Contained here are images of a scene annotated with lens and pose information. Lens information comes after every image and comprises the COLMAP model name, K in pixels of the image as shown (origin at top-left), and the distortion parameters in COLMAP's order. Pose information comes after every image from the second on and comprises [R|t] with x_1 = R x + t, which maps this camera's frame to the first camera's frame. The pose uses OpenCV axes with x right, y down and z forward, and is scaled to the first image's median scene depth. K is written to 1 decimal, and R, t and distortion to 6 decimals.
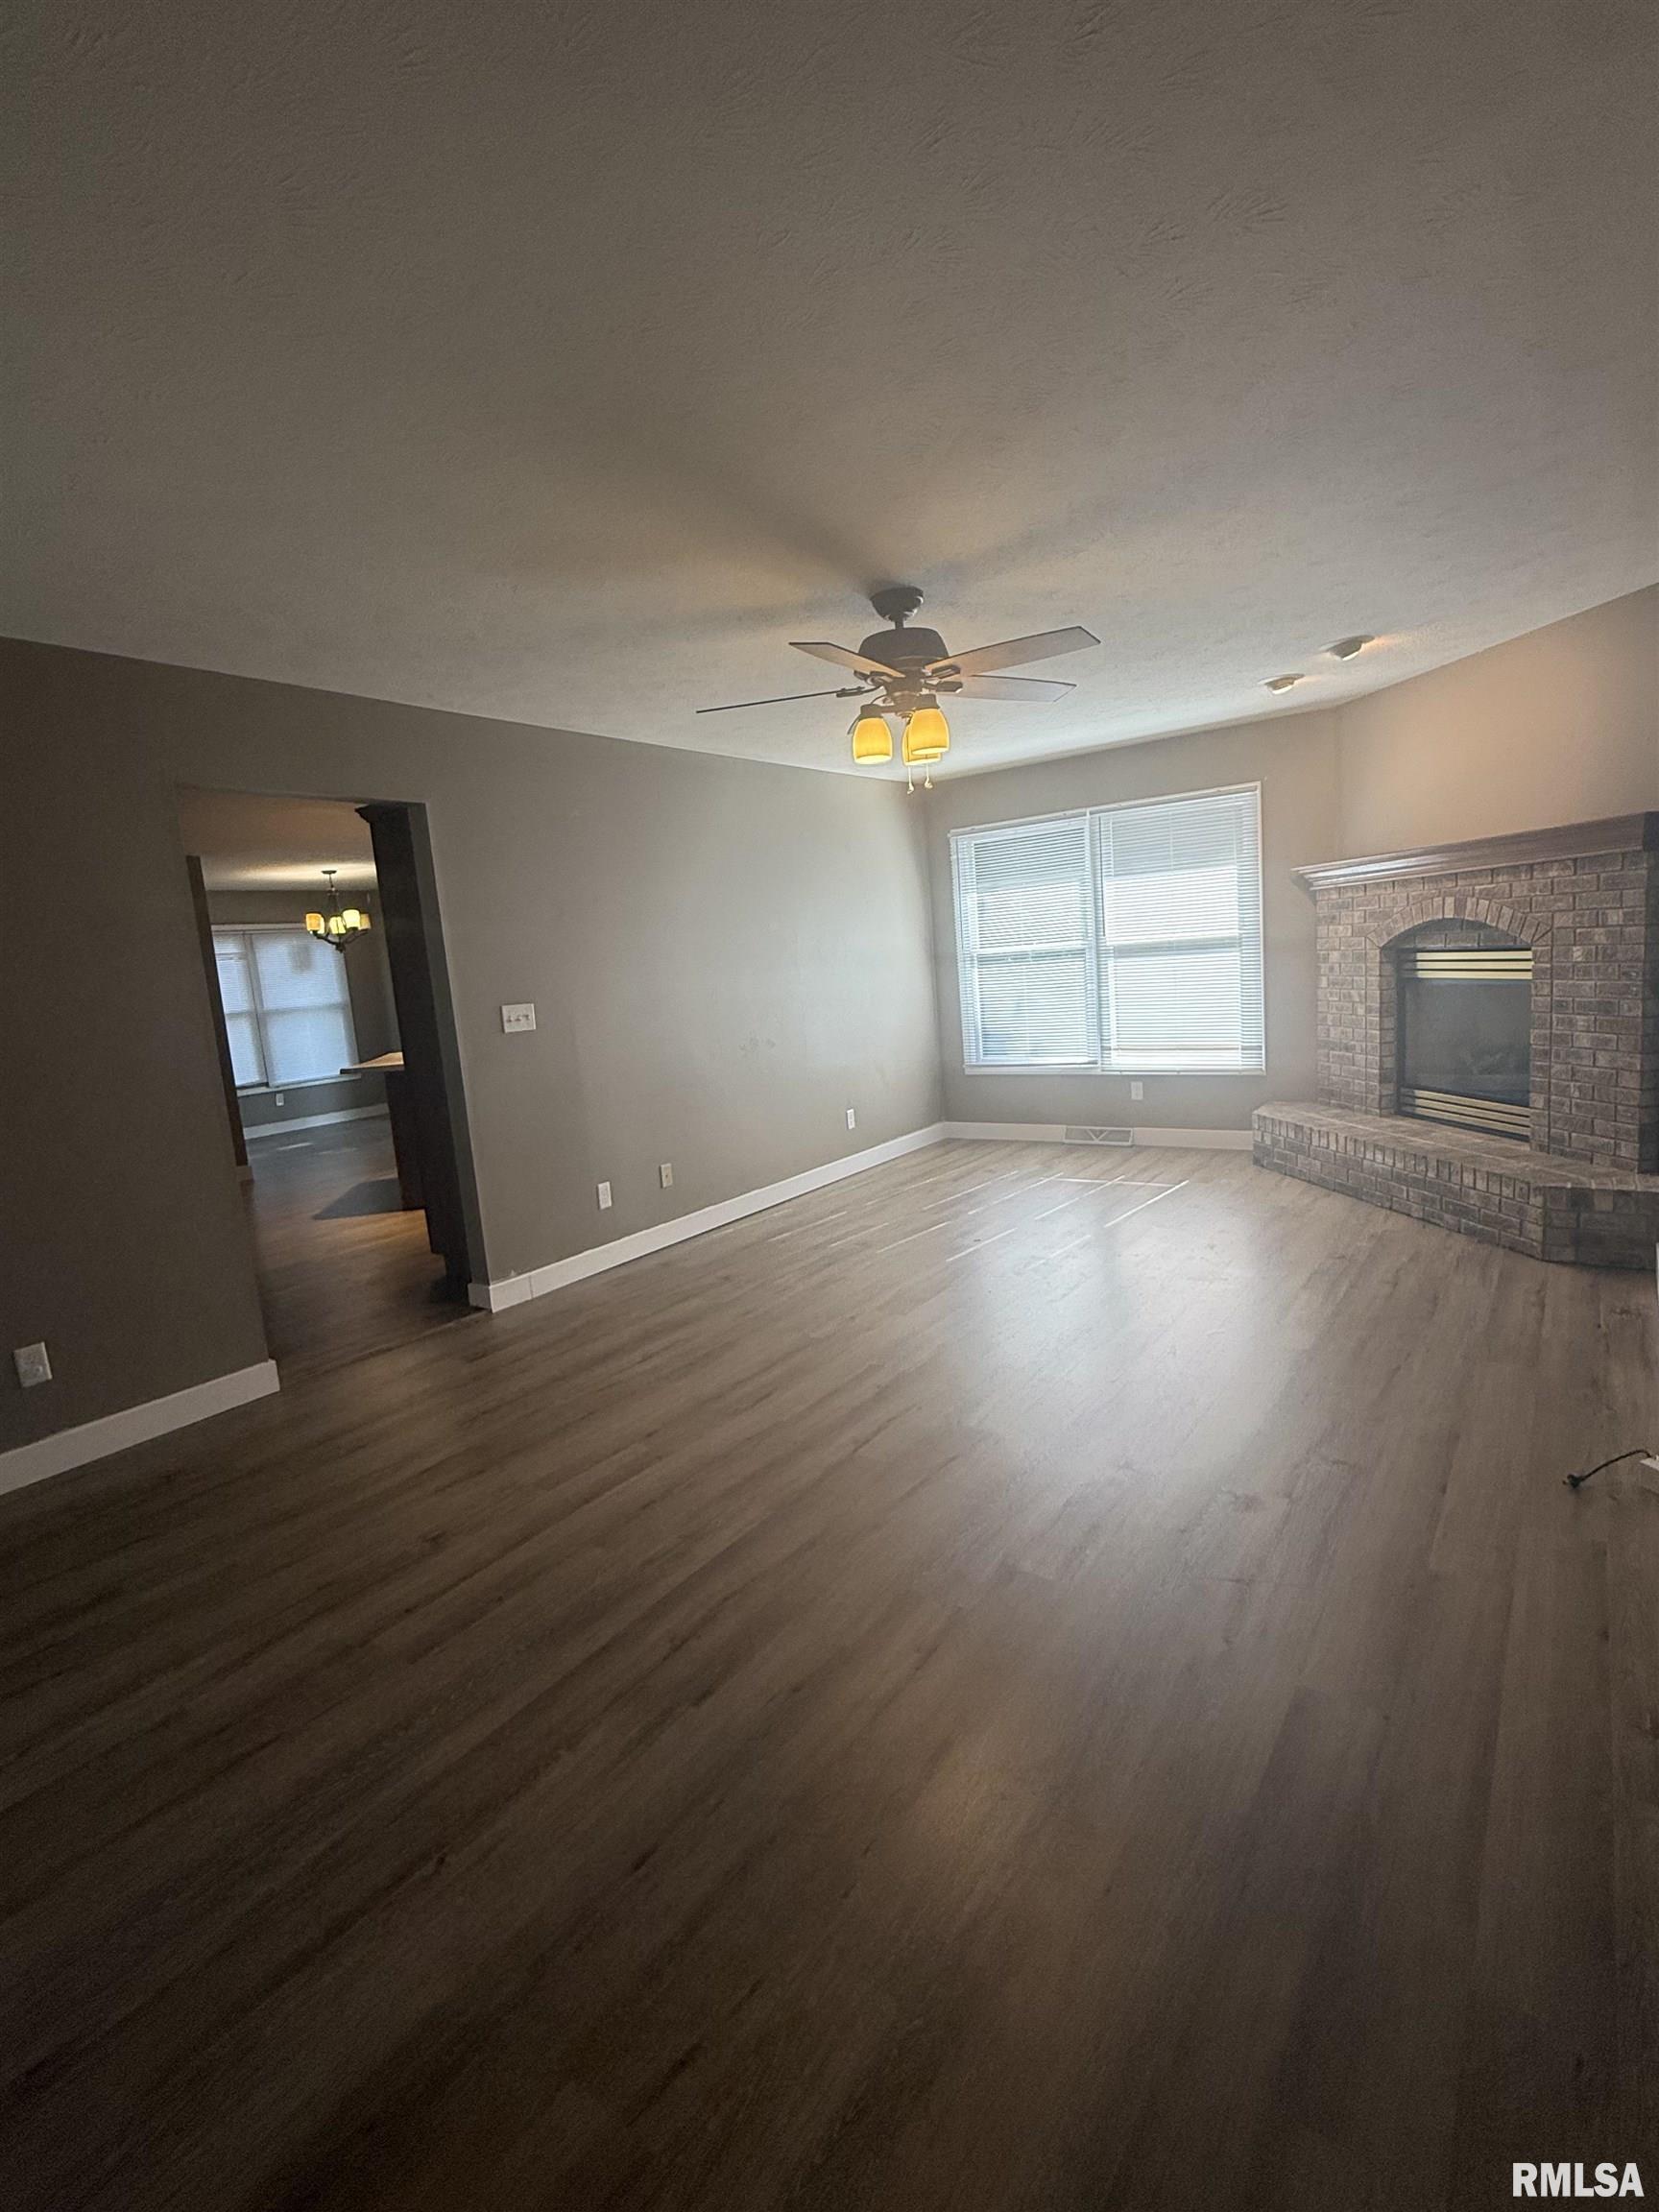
lens RADIAL K [[1046.1, 0, 824.7], [0, 1046.1, 1100.7], [0, 0, 1]] dist [-0.000353, 0.000092]
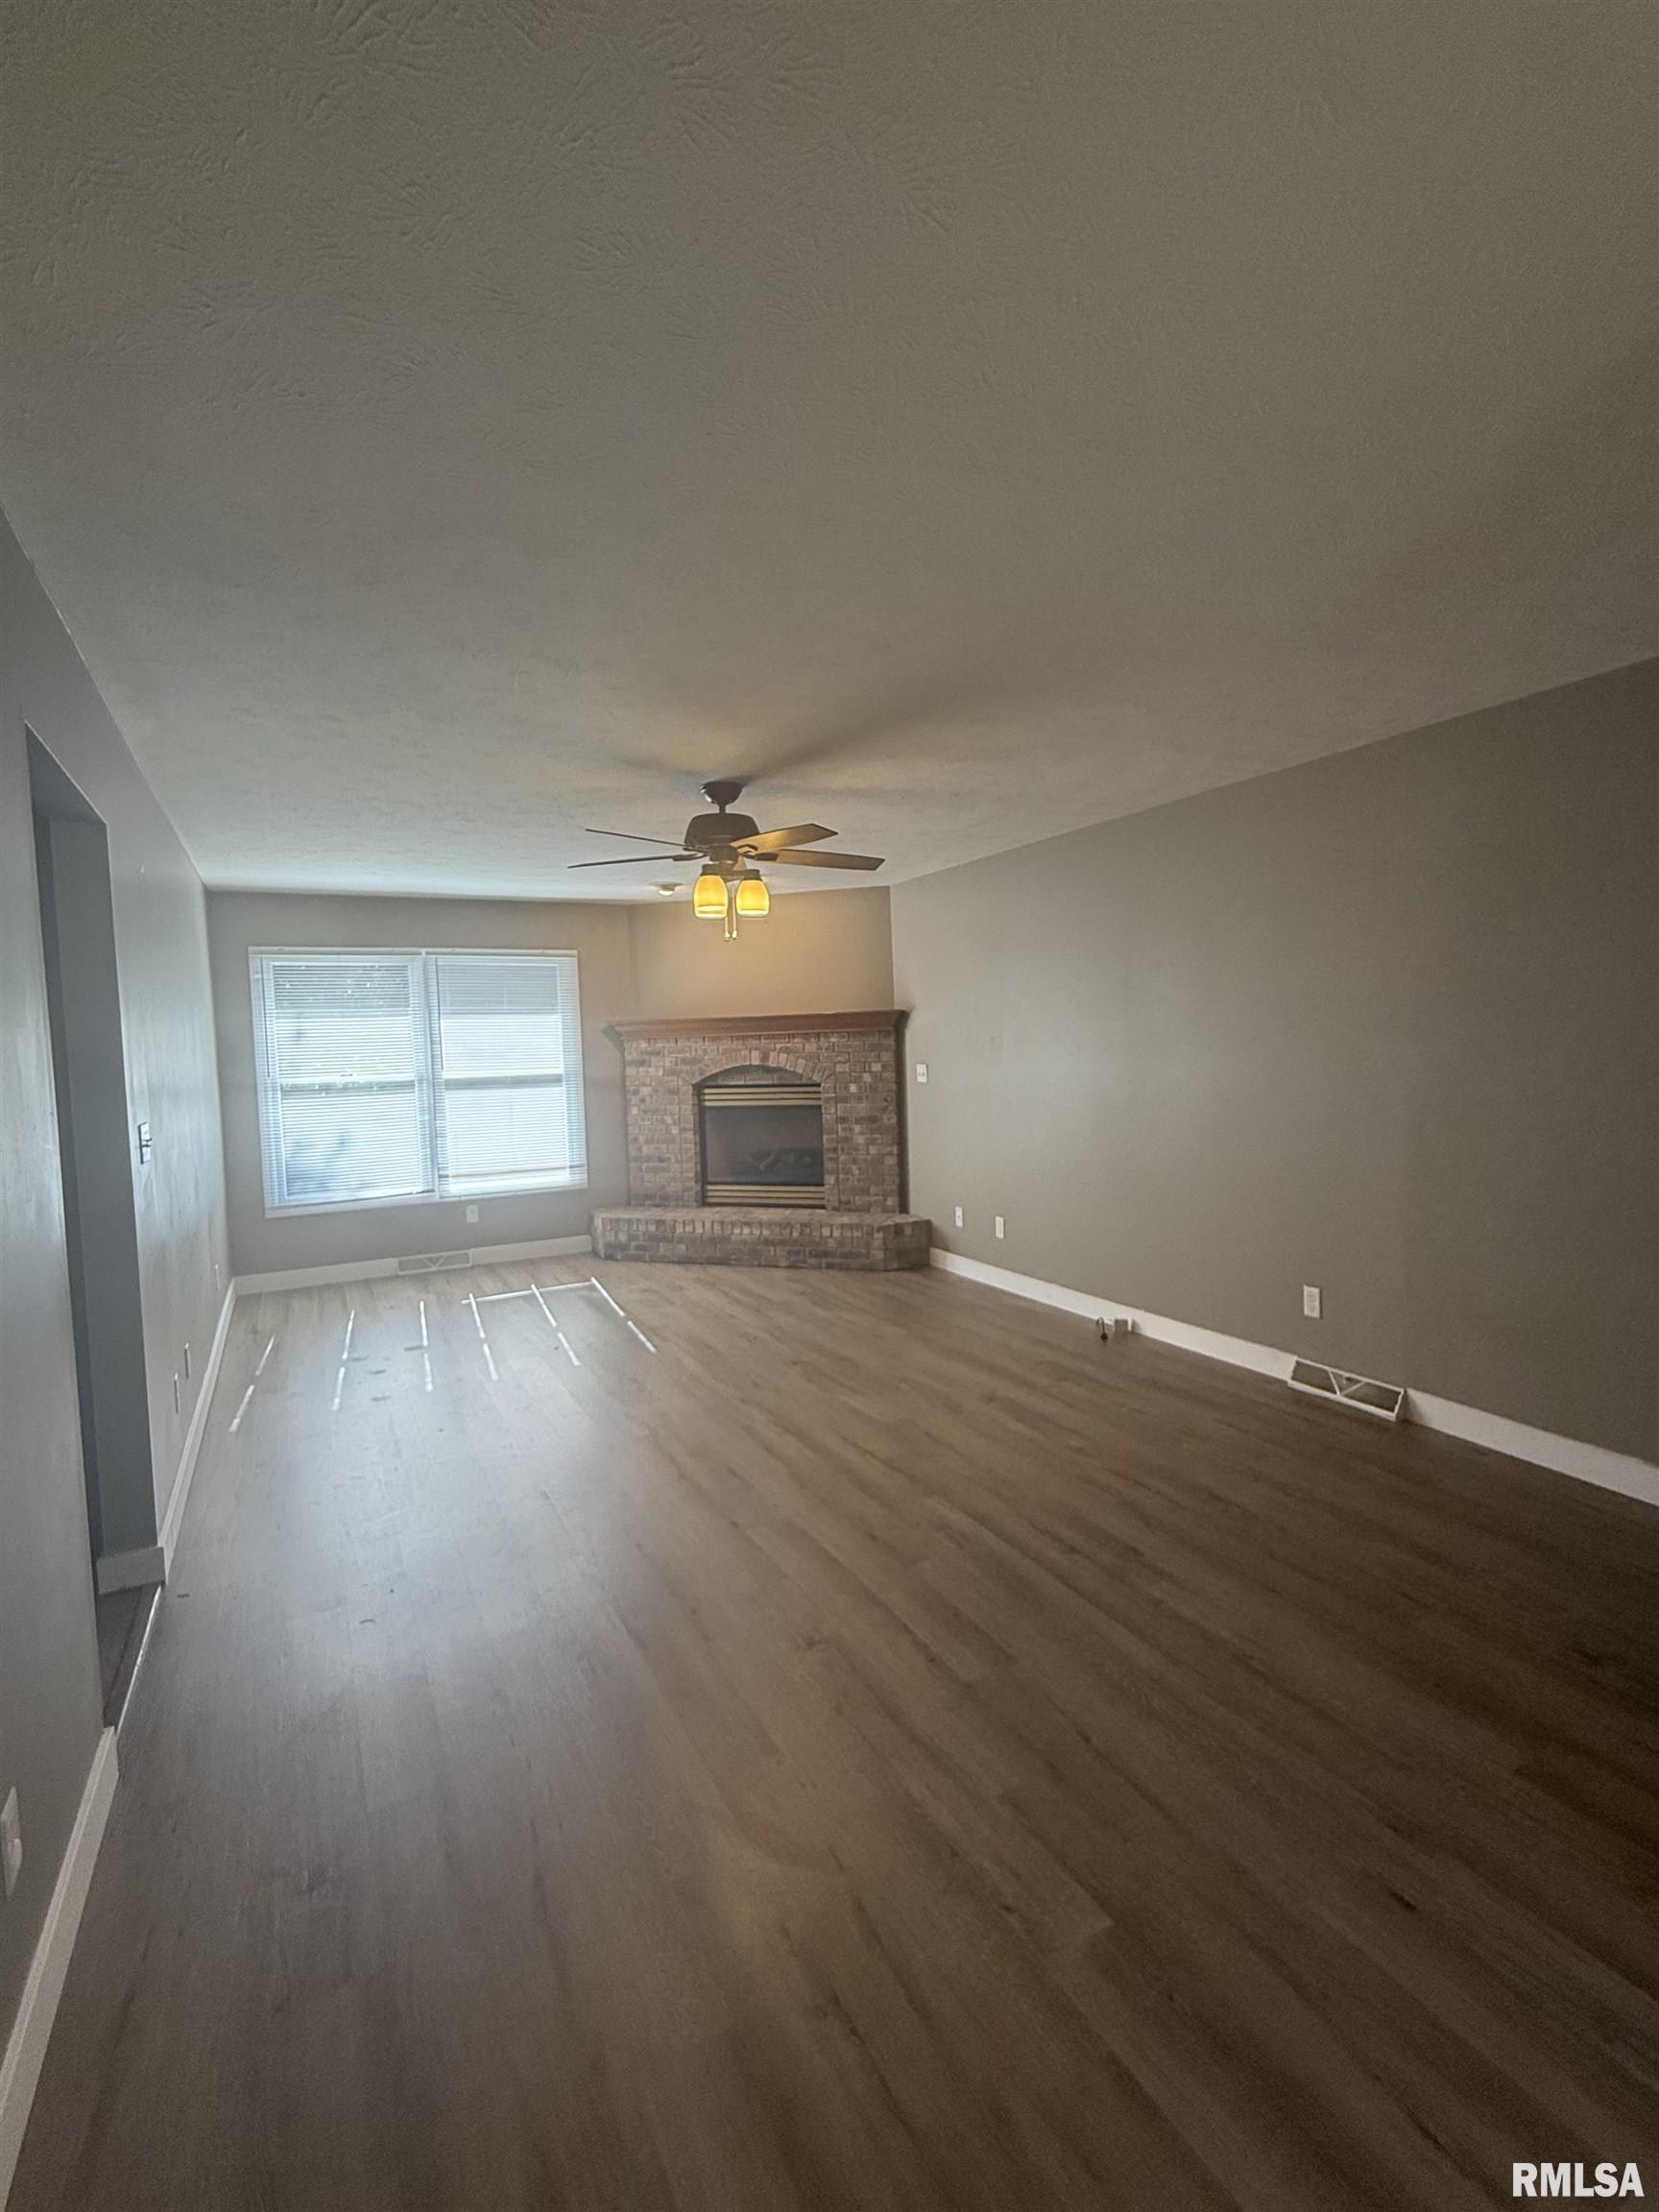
lens RADIAL K [[1046.1, 0, 824.7], [0, 1046.1, 1100.7], [0, 0, 1]] dist [-0.000353, 0.000092]
pose [[0.439970, 0.013926, 0.897904, -0.615189], [0.120767, 0.989879, -0.074528, -0.001252], [-0.889855, 0.141228, 0.433836, 0.245435]]
